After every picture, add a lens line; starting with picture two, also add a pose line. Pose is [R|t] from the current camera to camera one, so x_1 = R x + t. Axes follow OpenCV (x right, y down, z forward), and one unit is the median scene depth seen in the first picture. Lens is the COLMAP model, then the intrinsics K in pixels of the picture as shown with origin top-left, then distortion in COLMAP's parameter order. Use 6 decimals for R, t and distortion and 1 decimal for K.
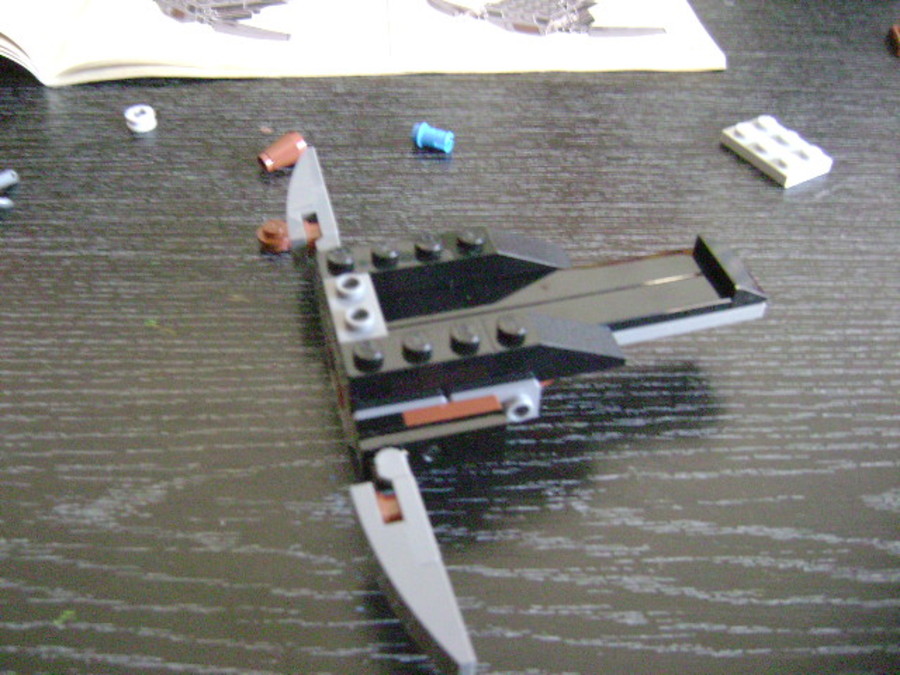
lens RADIAL K [[935.5, 0, 453.3], [0, 935.5, 334.9], [0, 0, 1]] dist [-0.126478, 0.000000]
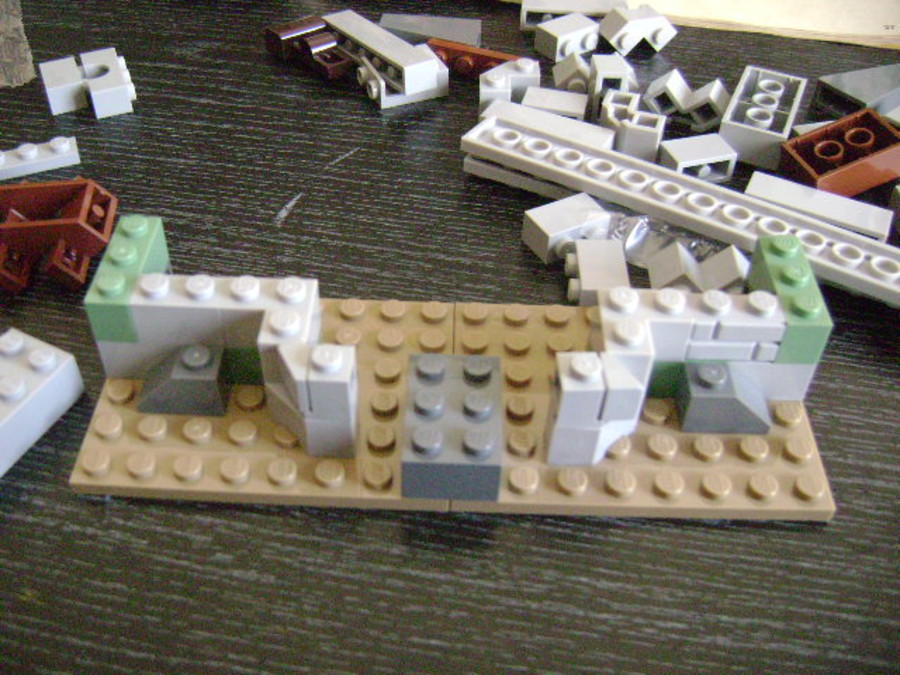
lens RADIAL K [[935.5, 0, 444.1], [0, 935.5, 342.8], [0, 0, 1]] dist [-0.126478, 0.000000]
pose [[0.979107, 0.141042, -0.146479, 0.179068], [-0.140634, 0.989974, 0.013186, -0.313168], [0.146870, 0.007689, 0.989126, 0.355884]]
